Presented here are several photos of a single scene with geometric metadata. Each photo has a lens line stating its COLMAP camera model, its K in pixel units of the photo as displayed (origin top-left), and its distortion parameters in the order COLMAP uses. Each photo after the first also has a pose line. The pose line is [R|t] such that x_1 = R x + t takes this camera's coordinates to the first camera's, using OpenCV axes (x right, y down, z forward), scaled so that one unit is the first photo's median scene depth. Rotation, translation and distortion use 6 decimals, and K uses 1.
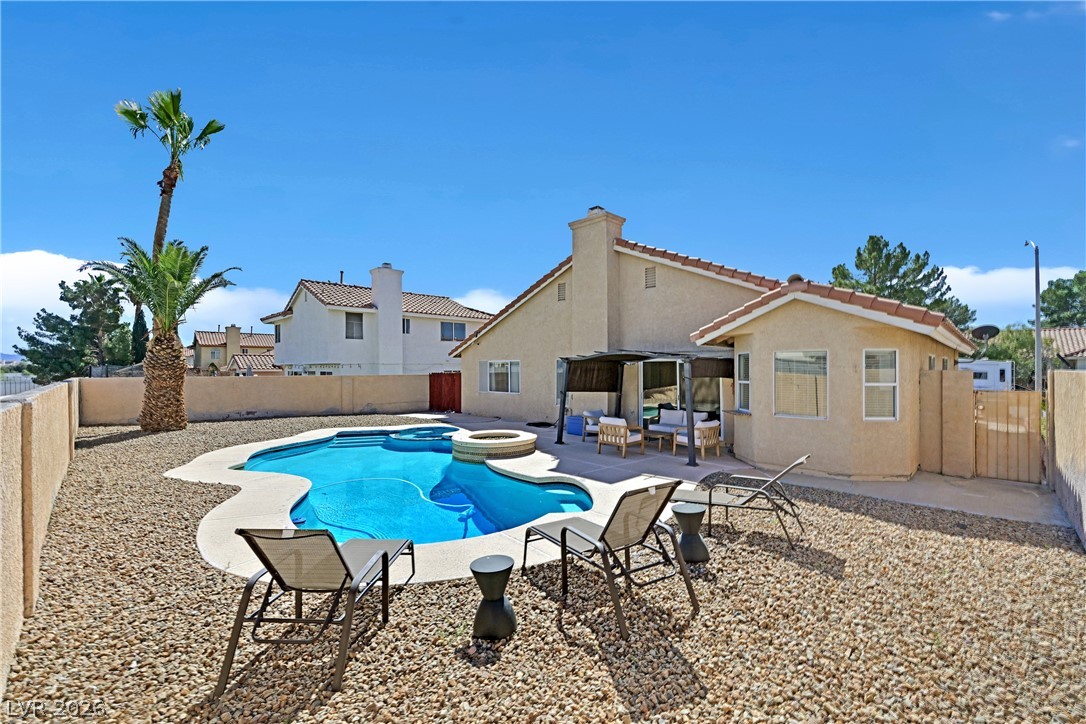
lens RADIAL K [[468.2, 0, 543.3], [0, 468.2, 365.2], [0, 0, 1]] dist [-0.000179, -0.000002]
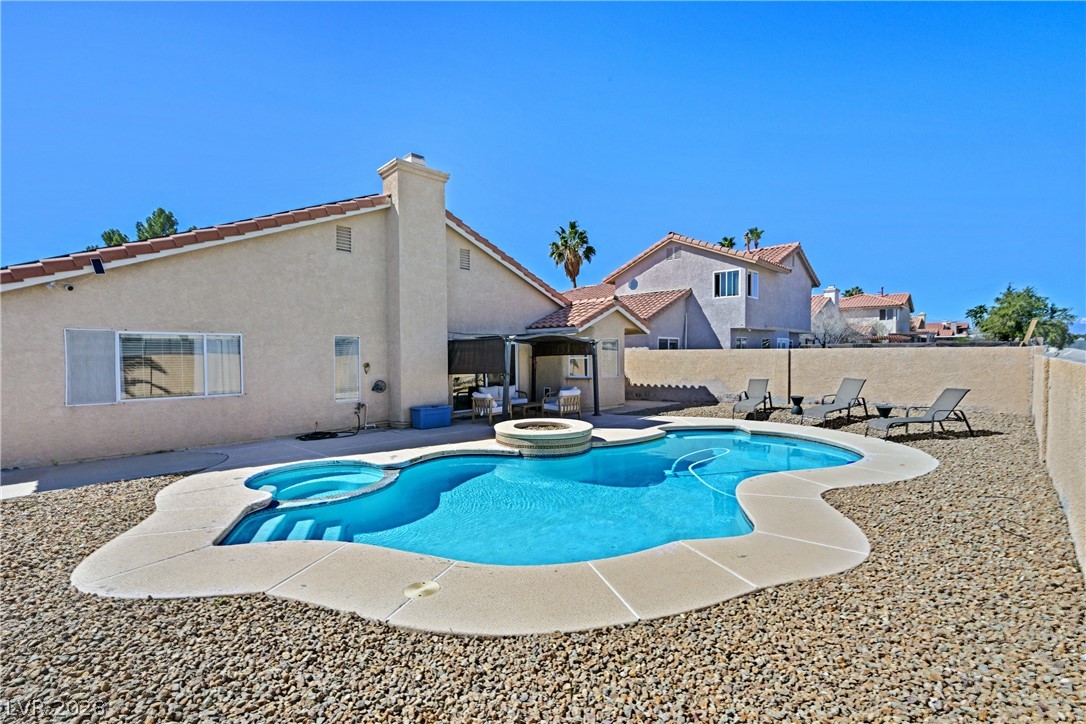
lens RADIAL K [[485.8, 0, 543.3], [0, 485.8, 363.0], [0, 0, 1]] dist [0.001337, 0.000099]
pose [[-0.008368, -0.014487, 0.999860, -0.851689], [-0.001276, 0.999894, 0.014477, 0.021618], [-0.999964, -0.001154, -0.008386, 0.871613]]
